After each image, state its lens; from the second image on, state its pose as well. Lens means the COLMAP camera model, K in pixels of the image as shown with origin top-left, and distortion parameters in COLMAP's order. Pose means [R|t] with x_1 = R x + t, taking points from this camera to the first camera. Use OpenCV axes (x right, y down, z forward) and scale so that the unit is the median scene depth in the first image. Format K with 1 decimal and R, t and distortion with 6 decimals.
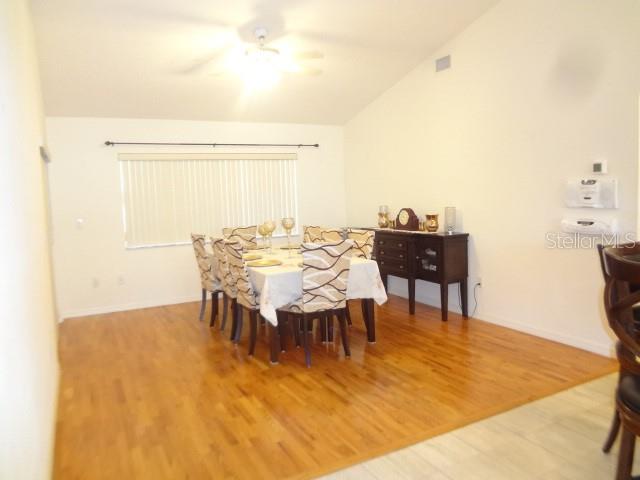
lens RADIAL K [[479.5, 0, 320.7], [0, 479.5, 240.2], [0, 0, 1]] dist [-0.049469, 0.007246]
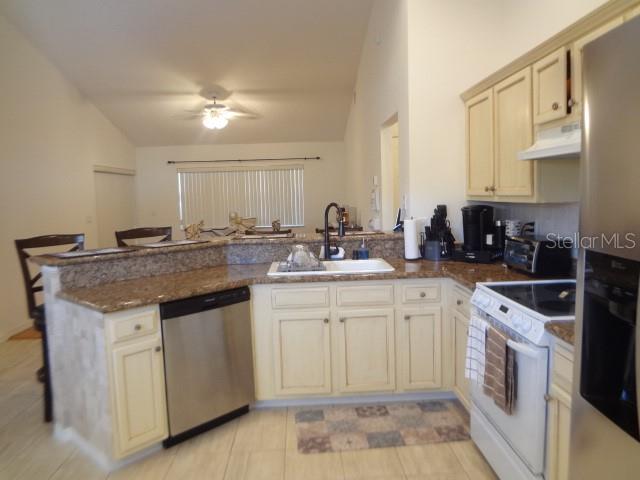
lens RADIAL K [[479.5, 0, 320.7], [0, 479.5, 237.4], [0, 0, 1]] dist [-0.049469, 0.007246]
pose [[0.908457, 0.047450, -0.415277, 0.656270], [-0.045409, 0.998859, 0.014794, -0.001804], [0.415505, 0.005418, 0.909575, -0.221184]]
